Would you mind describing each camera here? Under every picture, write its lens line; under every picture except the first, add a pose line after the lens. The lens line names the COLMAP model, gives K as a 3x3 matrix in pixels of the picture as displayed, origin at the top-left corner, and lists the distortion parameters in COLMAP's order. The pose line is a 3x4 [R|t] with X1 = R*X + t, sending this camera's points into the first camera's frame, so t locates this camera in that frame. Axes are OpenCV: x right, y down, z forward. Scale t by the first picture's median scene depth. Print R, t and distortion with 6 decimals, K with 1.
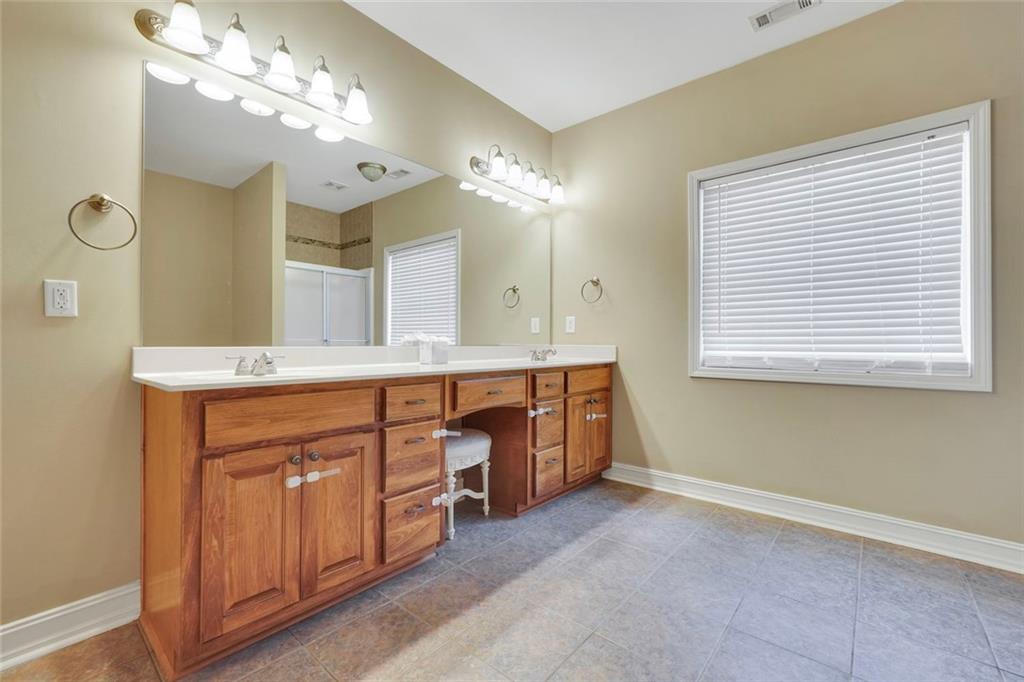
lens RADIAL K [[432.6, 0, 509.0], [0, 432.6, 339.8], [0, 0, 1]] dist [-0.012765, 0.000780]
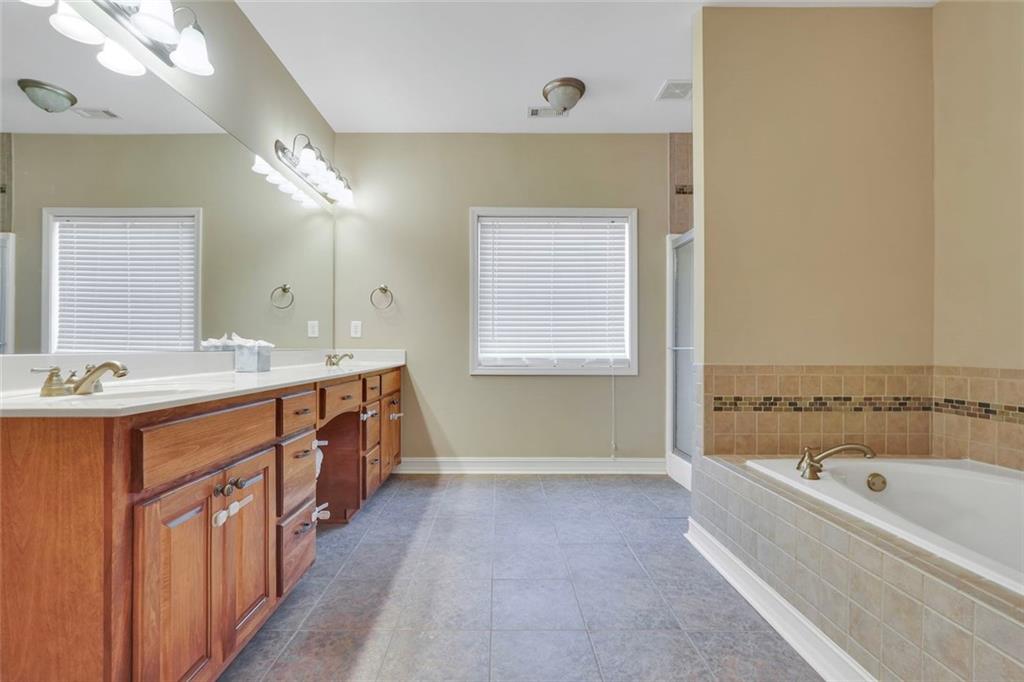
lens RADIAL K [[437.4, 0, 503.9], [0, 437.4, 341.8], [0, 0, 1]] dist [-0.009519, 0.000572]
pose [[0.750306, 0.006386, 0.661059, -0.382957], [-0.004082, 0.999979, -0.005027, -0.002223], [-0.661078, 0.001073, 0.750317, 0.012452]]
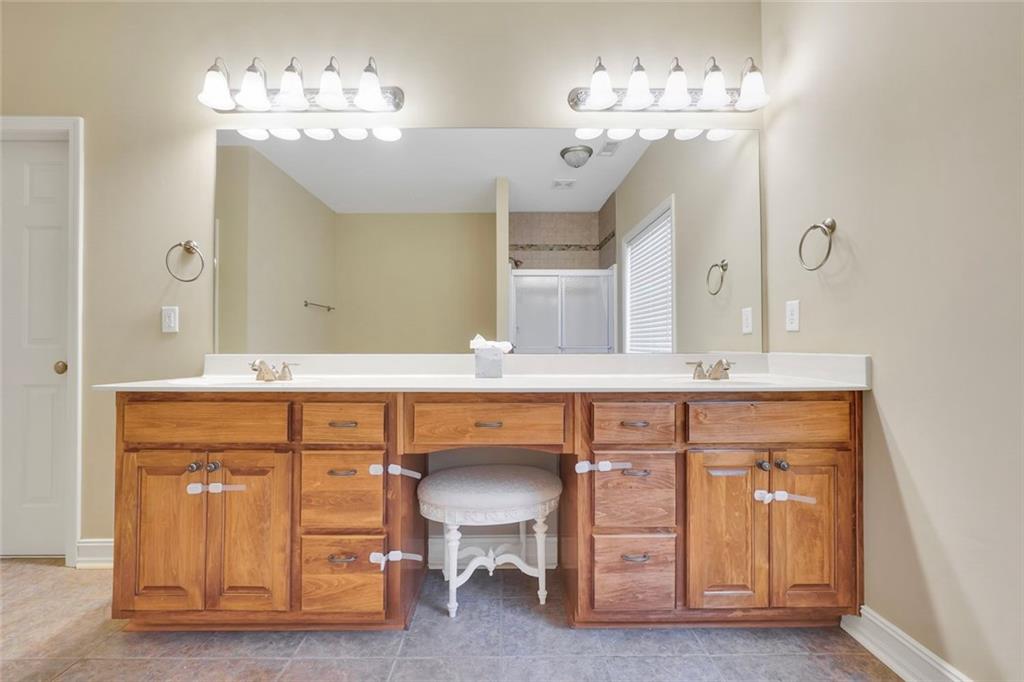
lens RADIAL K [[437.4, 0, 503.9], [0, 437.4, 341.8], [0, 0, 1]] dist [-0.009519, 0.000572]
pose [[0.657344, -0.015393, -0.753433, 0.445690], [0.008580, 0.999879, -0.012942, 0.003023], [0.753541, 0.002043, 0.657397, 0.519984]]
